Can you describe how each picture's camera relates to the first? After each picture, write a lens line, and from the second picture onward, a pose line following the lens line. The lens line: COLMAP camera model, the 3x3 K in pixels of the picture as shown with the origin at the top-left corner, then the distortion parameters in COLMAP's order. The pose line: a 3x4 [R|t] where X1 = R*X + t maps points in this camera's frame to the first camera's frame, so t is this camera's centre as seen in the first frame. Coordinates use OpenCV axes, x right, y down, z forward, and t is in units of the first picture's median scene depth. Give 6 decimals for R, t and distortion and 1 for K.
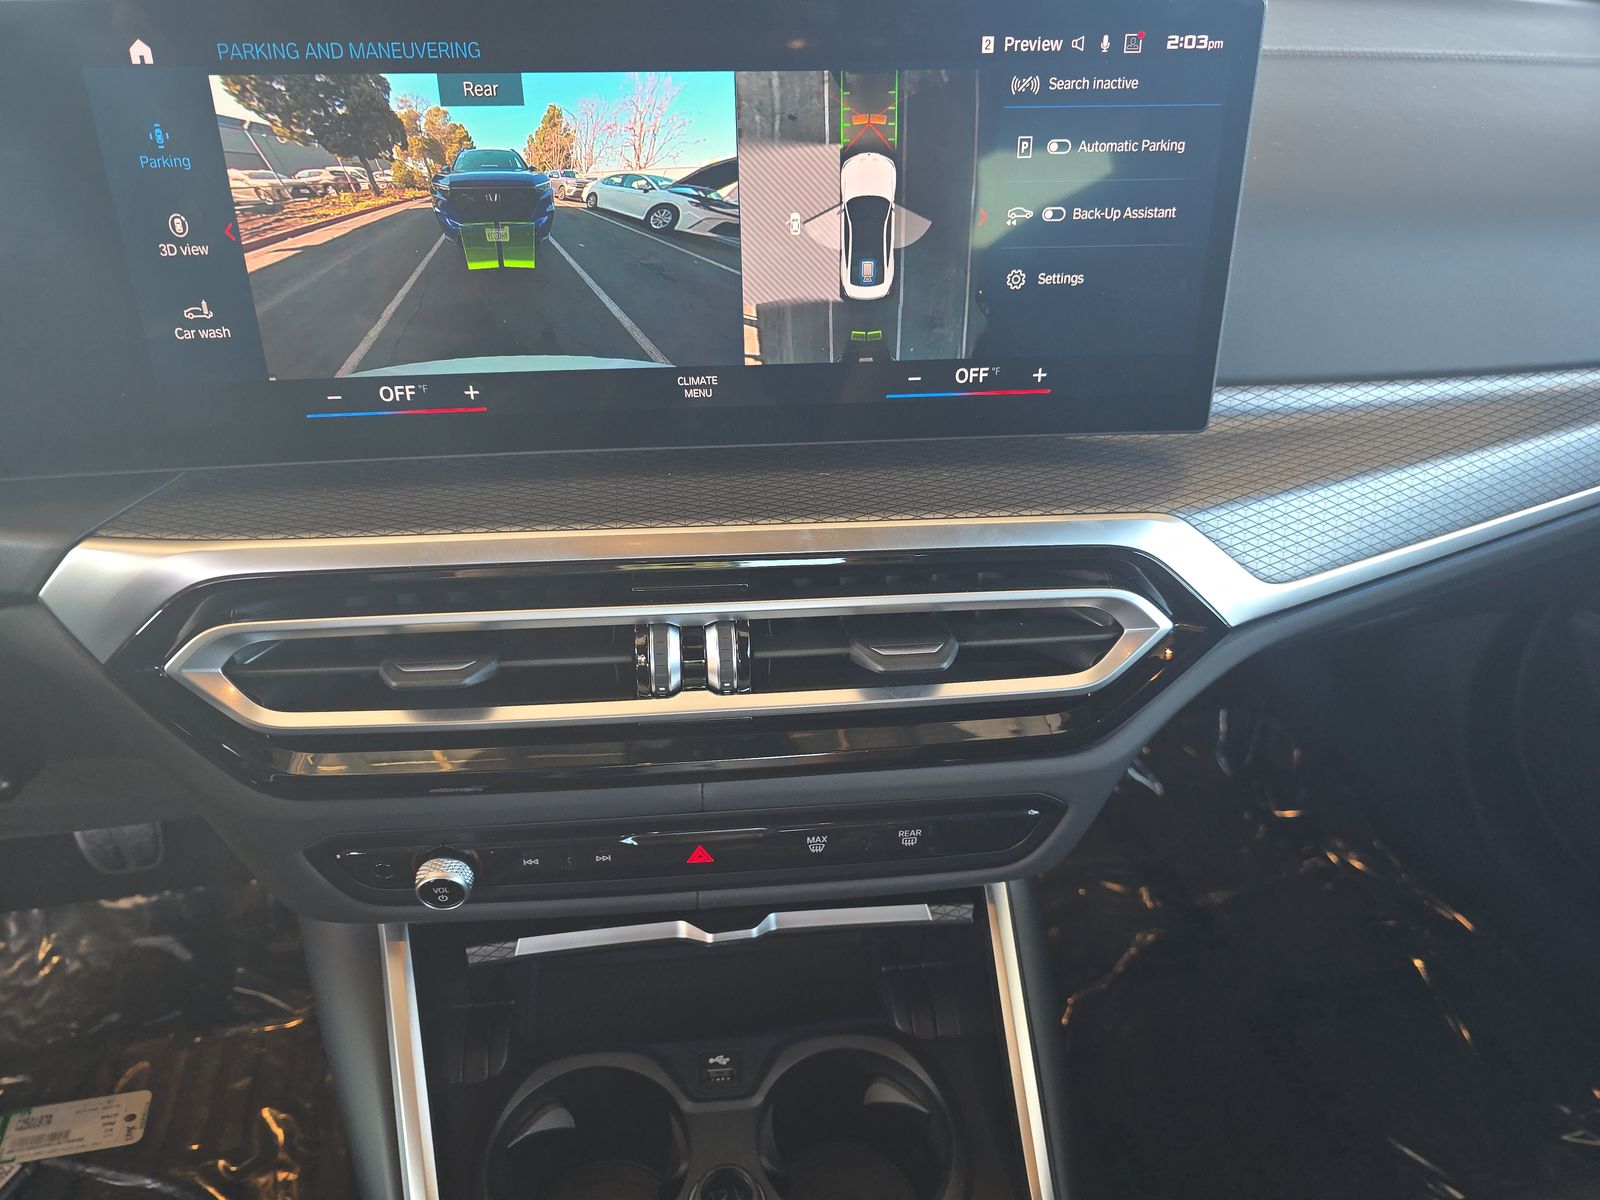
lens RADIAL K [[1070.8, 0, 800.0], [0, 1070.8, 600.0], [0, 0, 1]] dist [0.025313, -0.050952]
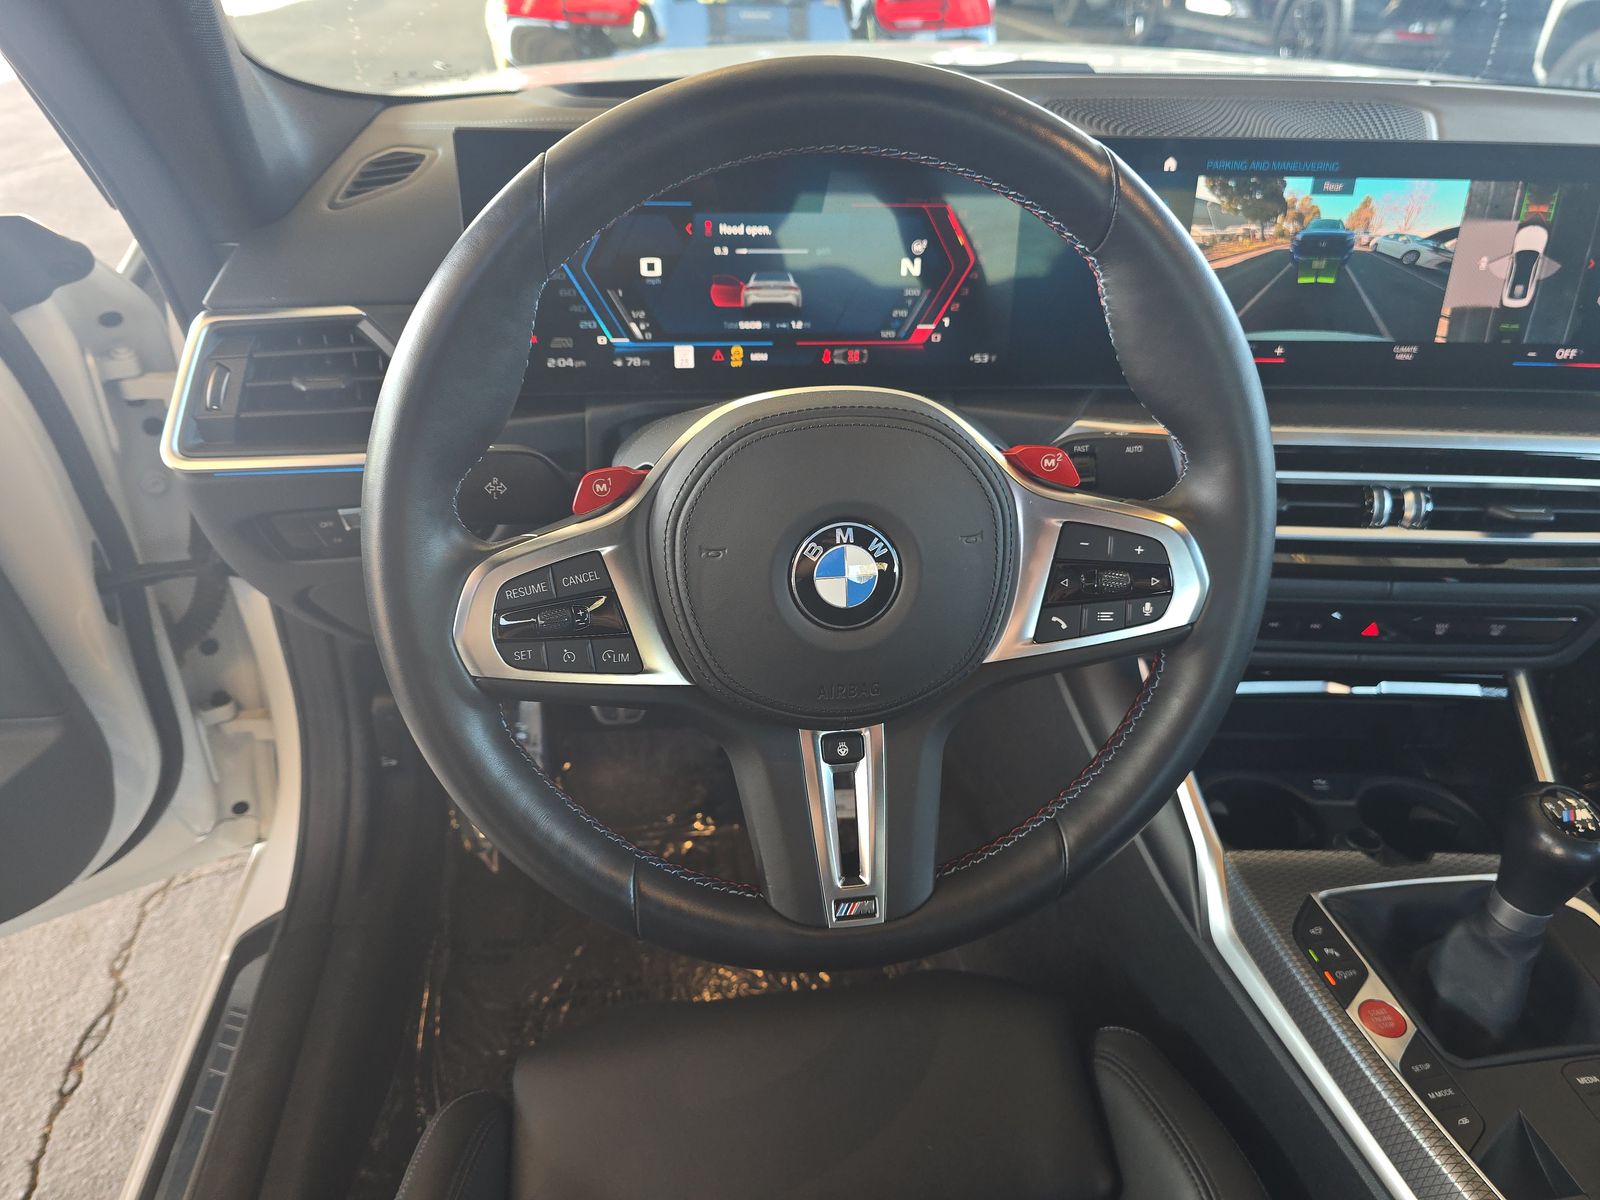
lens RADIAL K [[1070.8, 0, 800.0], [0, 1070.8, 600.0], [0, 0, 1]] dist [0.025313, -0.050952]
pose [[0.991725, 0.064090, -0.111240, -0.903082], [-0.064561, 0.997914, -0.000639, 0.282228], [0.110967, 0.007815, 0.993793, -0.889202]]
